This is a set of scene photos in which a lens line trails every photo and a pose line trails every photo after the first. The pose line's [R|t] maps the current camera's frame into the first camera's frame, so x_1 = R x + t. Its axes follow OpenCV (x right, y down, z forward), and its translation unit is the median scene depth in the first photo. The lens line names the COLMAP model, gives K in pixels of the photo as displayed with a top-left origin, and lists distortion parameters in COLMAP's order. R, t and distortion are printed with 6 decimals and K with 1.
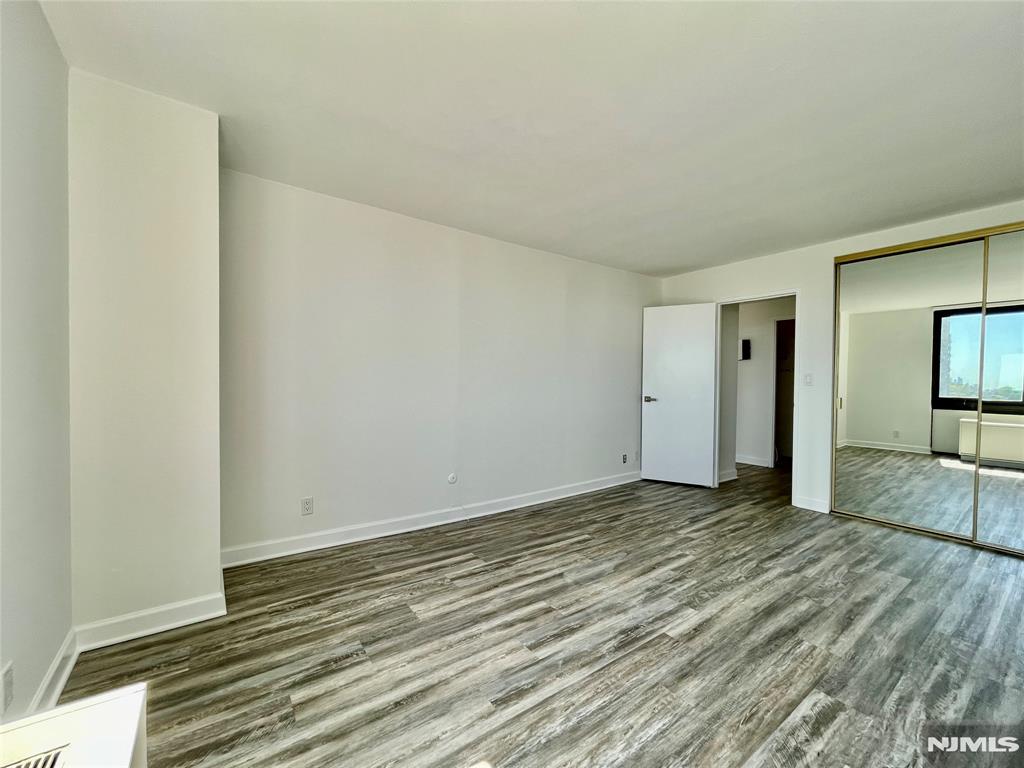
lens RADIAL K [[415.1, 0, 509.6], [0, 415.1, 386.0], [0, 0, 1]] dist [-0.002352, 0.003221]
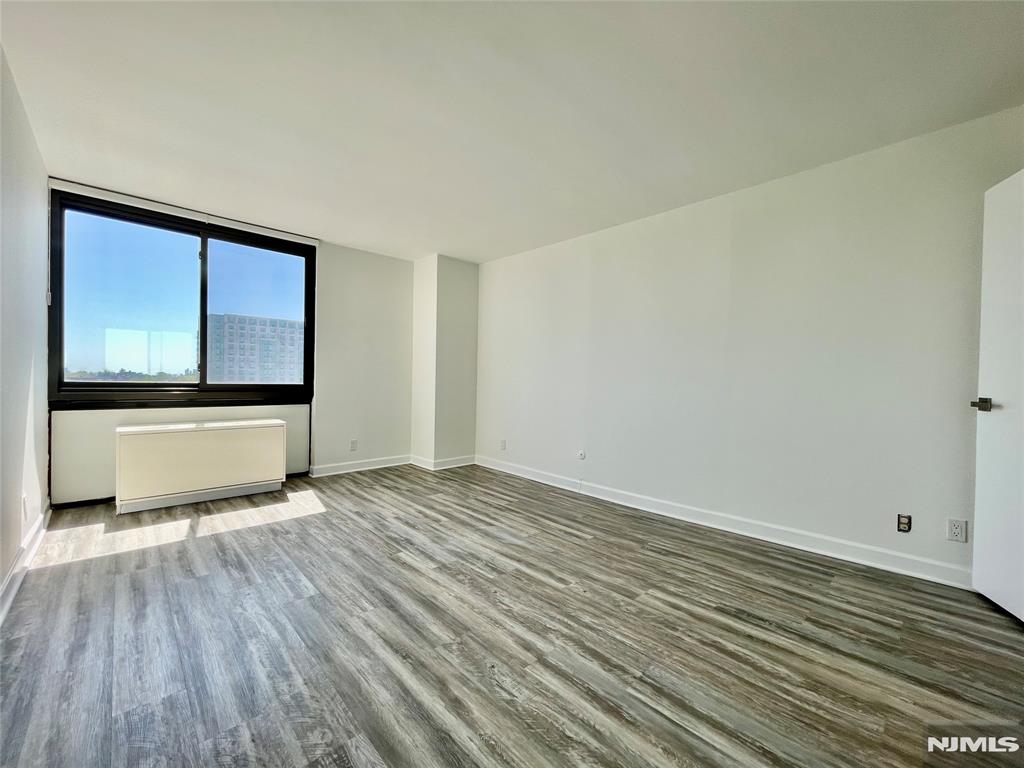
lens RADIAL K [[415.1, 0, 509.6], [0, 415.1, 386.0], [0, 0, 1]] dist [-0.002352, 0.003221]
pose [[0.134185, 0.007681, -0.990927, 1.224635], [-0.032967, 0.999451, 0.003283, 0.049915], [0.990408, 0.032227, 0.134364, 0.827896]]
